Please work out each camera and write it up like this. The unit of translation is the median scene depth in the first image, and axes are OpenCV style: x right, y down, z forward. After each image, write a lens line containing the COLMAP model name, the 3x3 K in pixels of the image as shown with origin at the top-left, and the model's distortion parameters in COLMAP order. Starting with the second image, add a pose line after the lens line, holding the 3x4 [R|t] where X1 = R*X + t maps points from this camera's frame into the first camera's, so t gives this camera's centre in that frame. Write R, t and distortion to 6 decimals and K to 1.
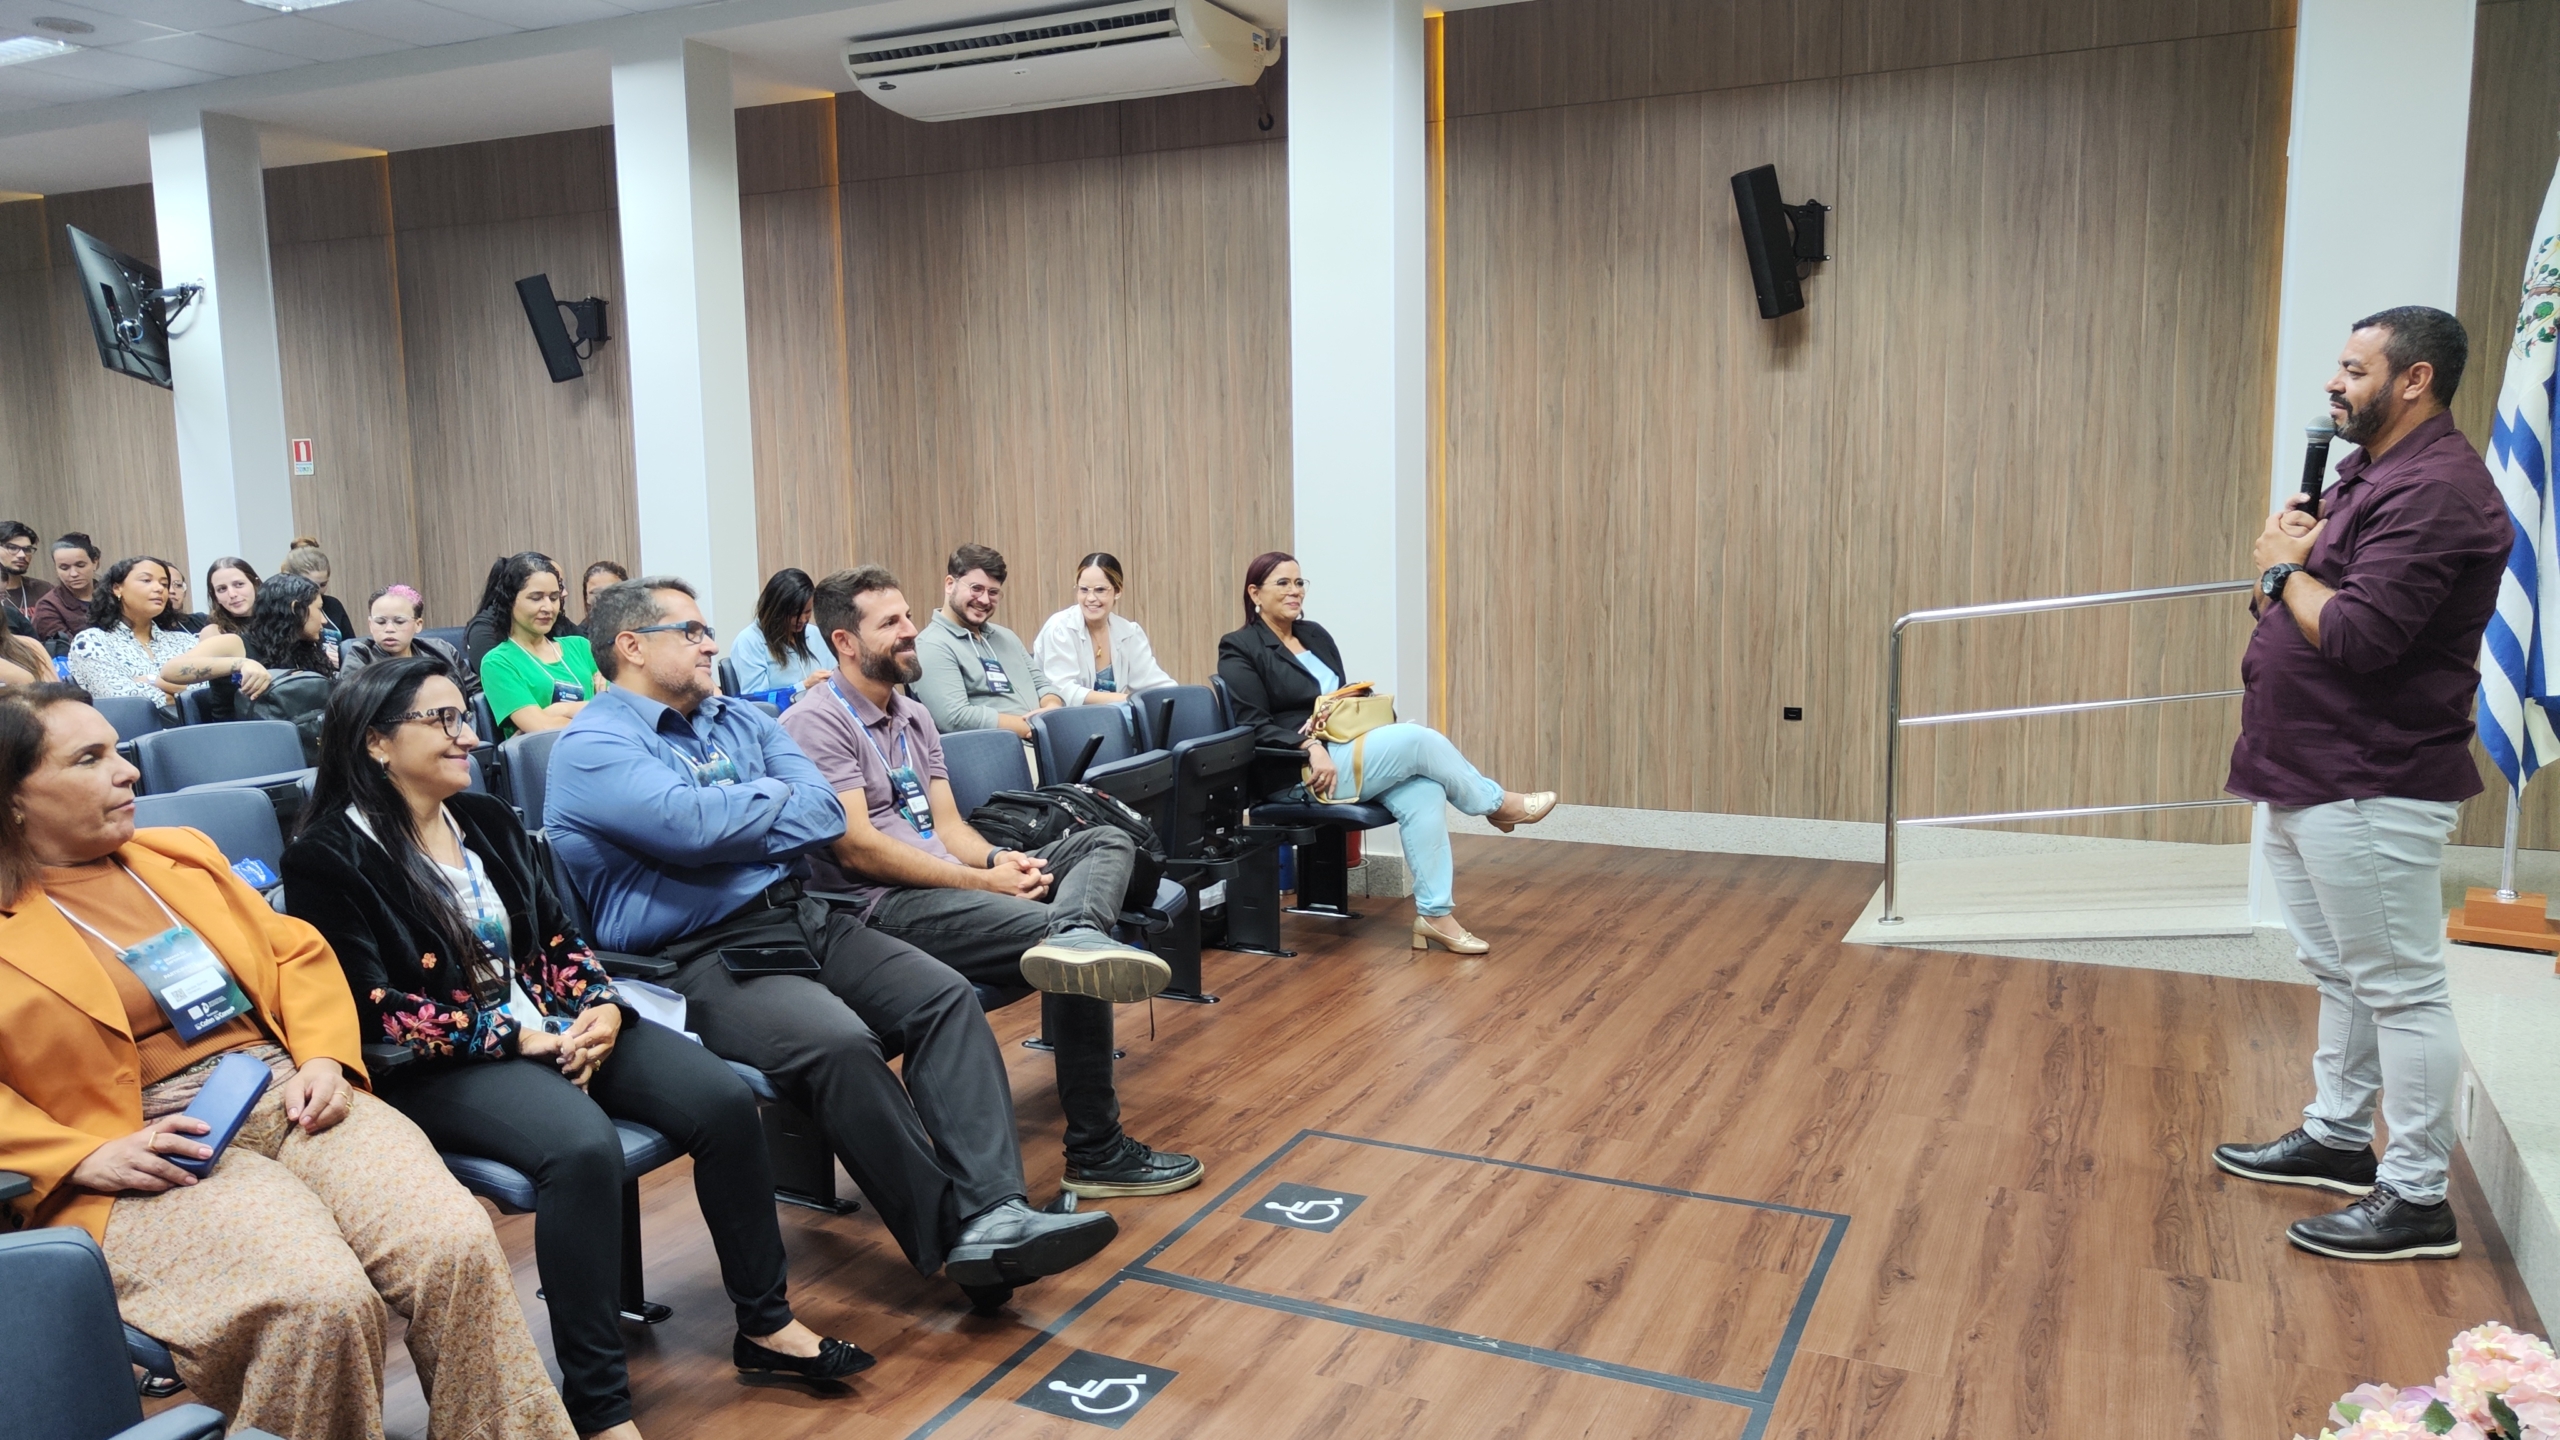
lens RADIAL K [[1790.4, 0, 1289.4], [0, 1790.4, 701.4], [0, 0, 1]] dist [0.013482, 0.001617]
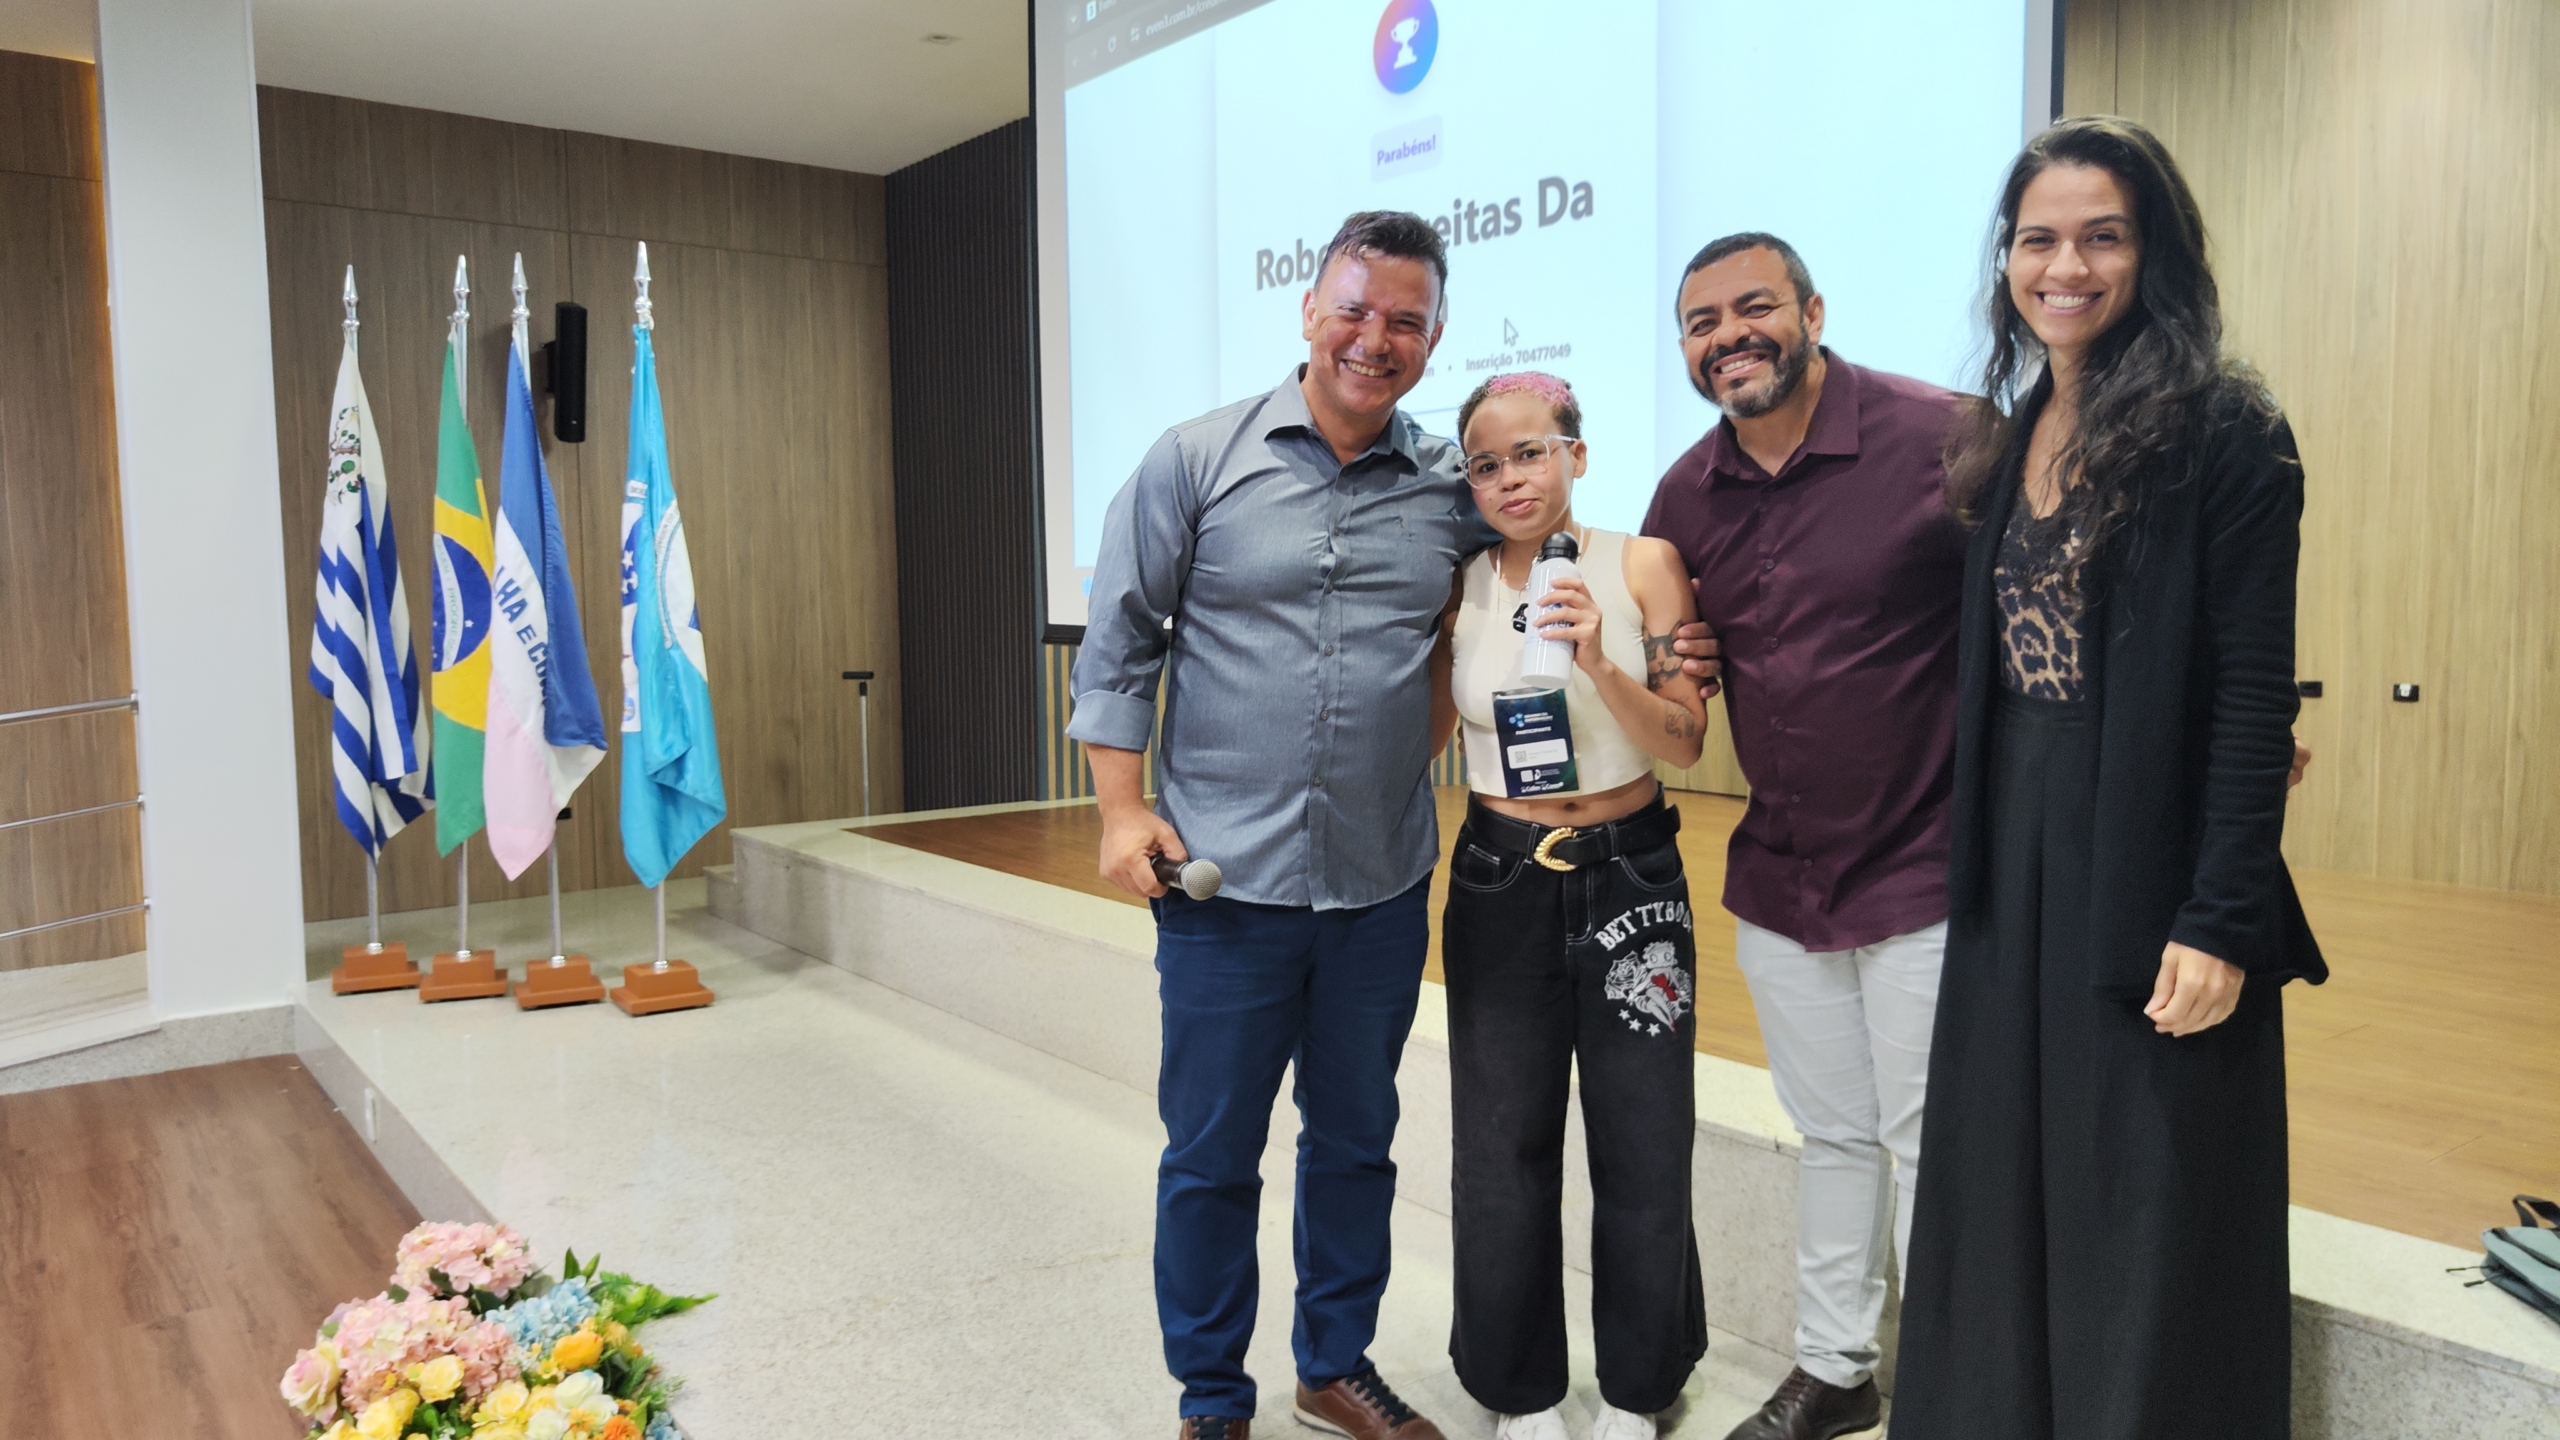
lens RADIAL K [[1815.8, 0, 1308.4], [0, 1815.8, 711.7], [0, 0, 1]] dist [-0.002022, 0.004944]
pose [[0.457025, -0.055881, 0.887697, -0.079143], [0.111371, 0.993765, 0.005219, 0.010424], [-0.882454, 0.096478, 0.460399, -0.091103]]
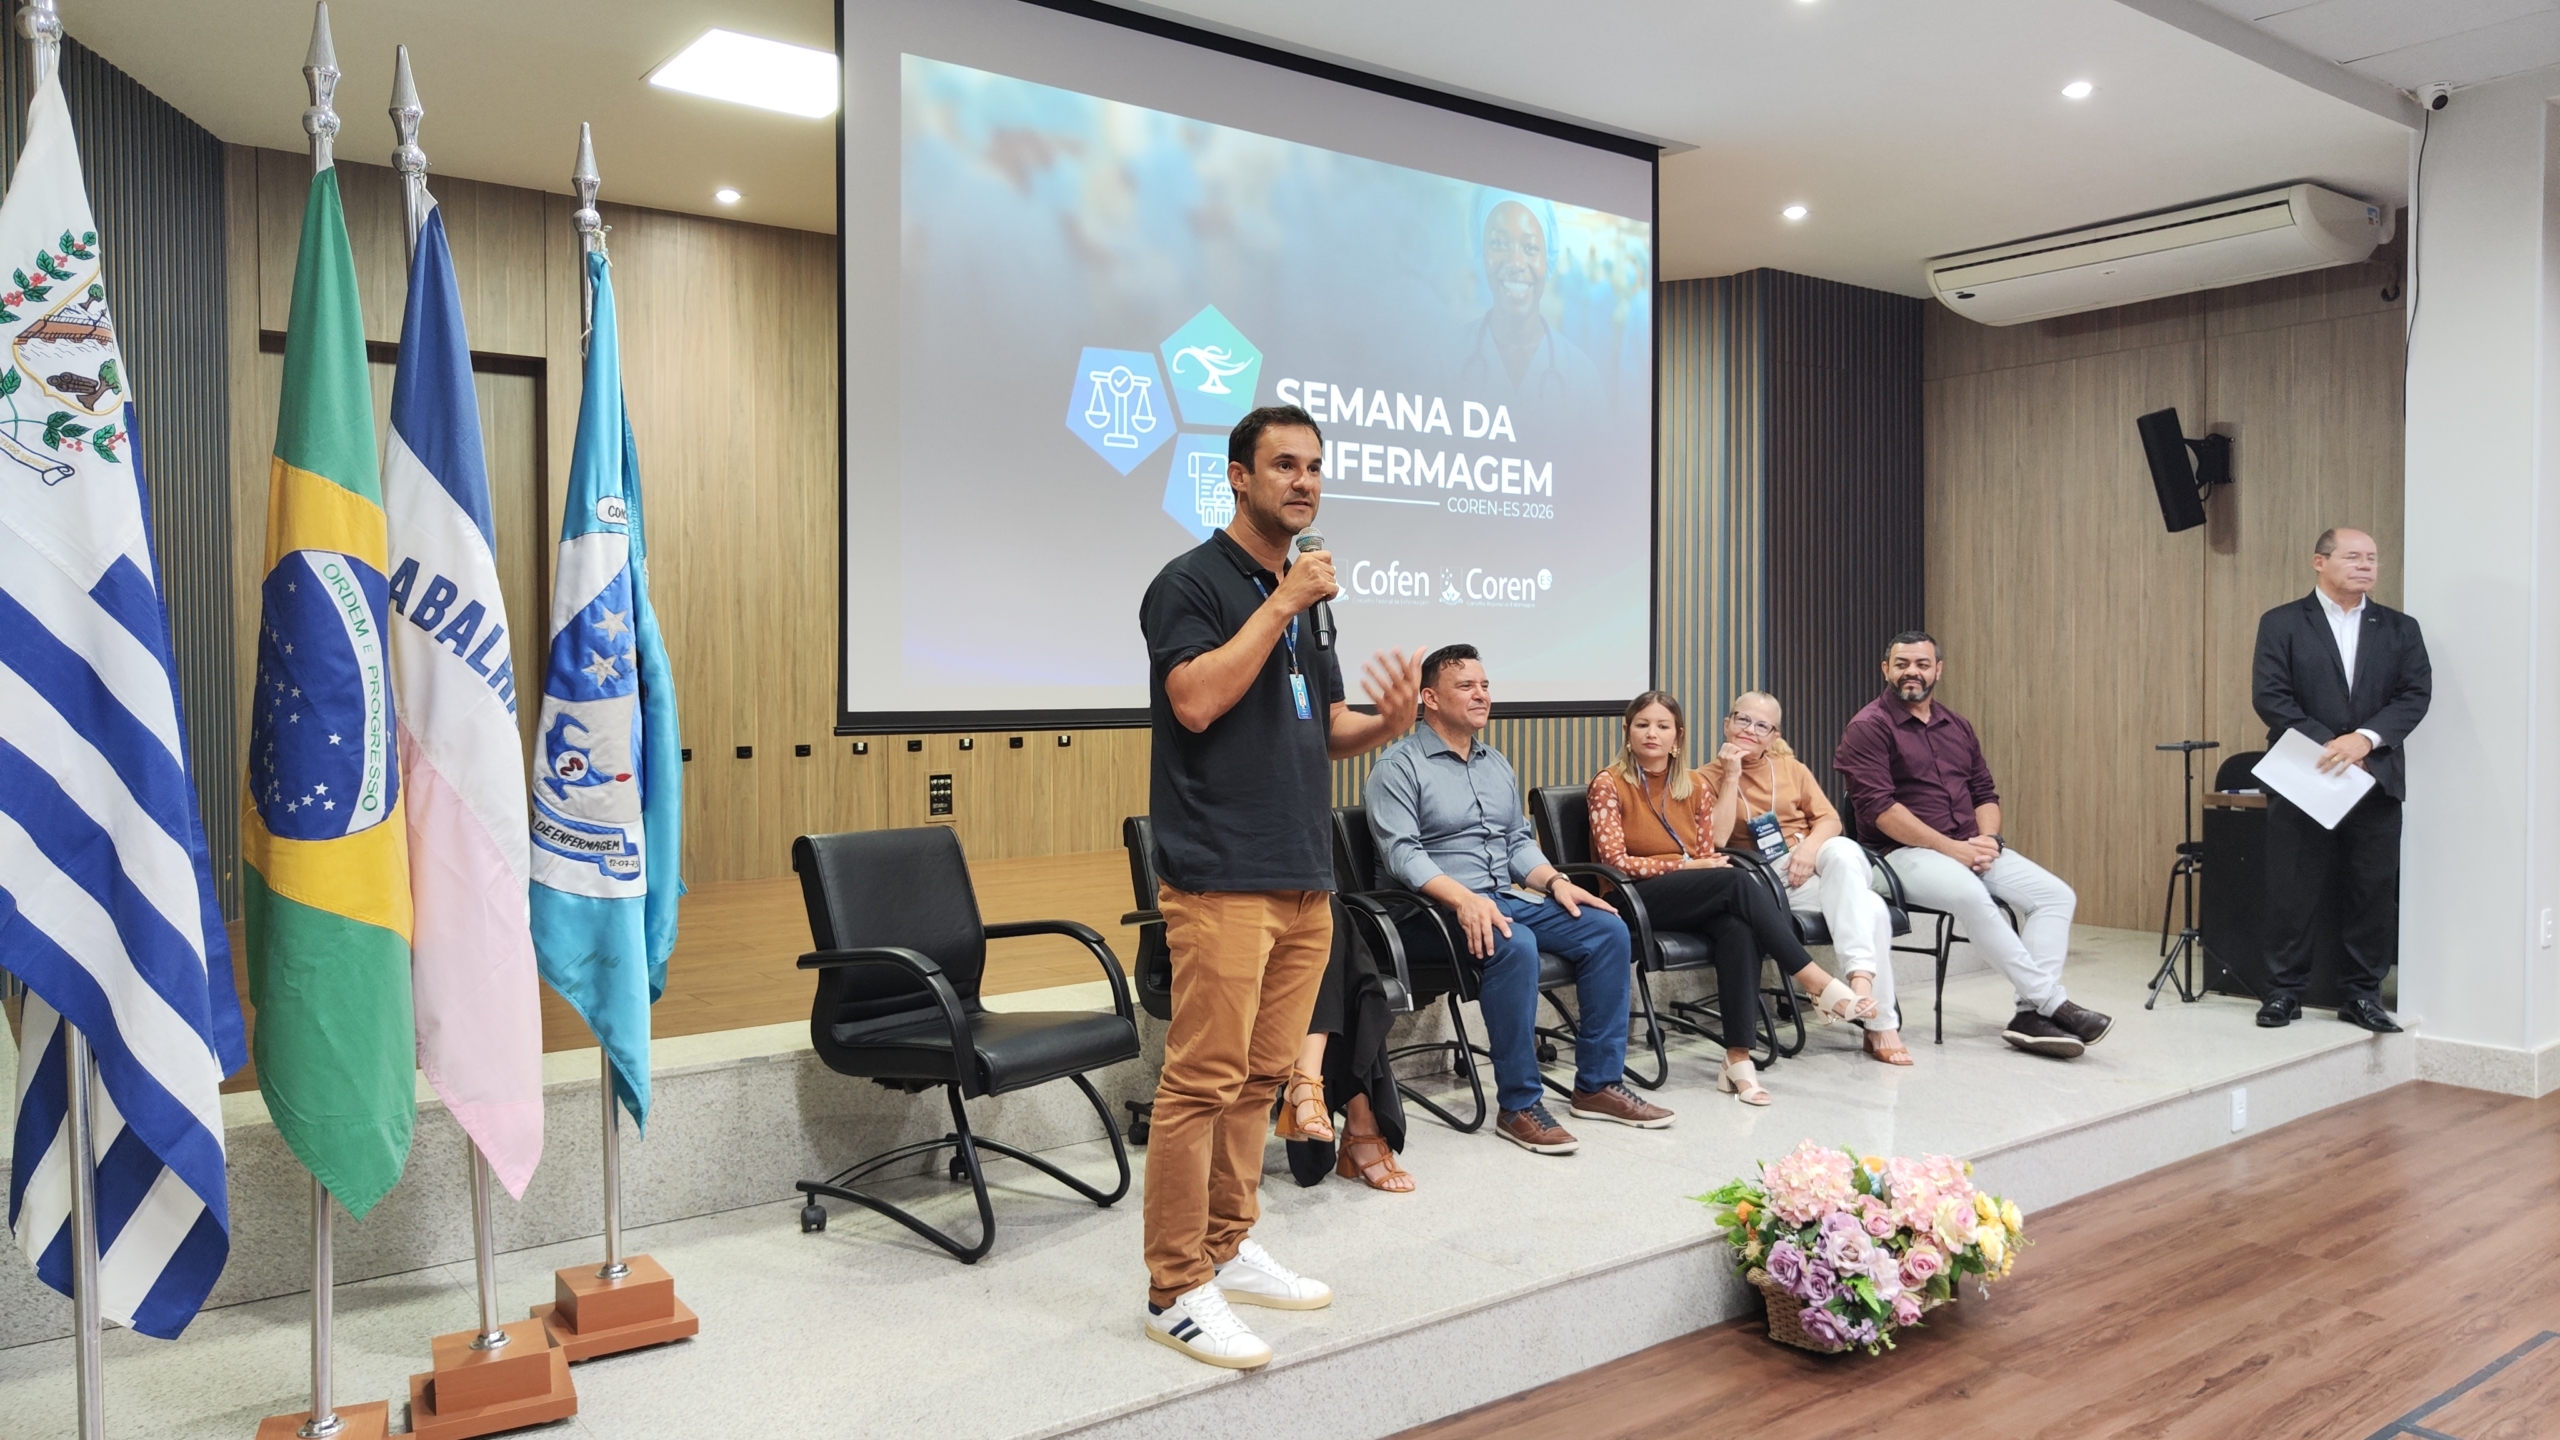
lens RADIAL K [[1785.2, 0, 1275.6], [0, 1785.2, 721.2], [0, 0, 1]] dist [0.023793, 0.000239]
pose [[-0.891248, 0.003294, 0.453505, 0.125364], [0.070379, 0.988864, 0.131128, -0.119578], [-0.448023, 0.148785, -0.881555, 0.968729]]
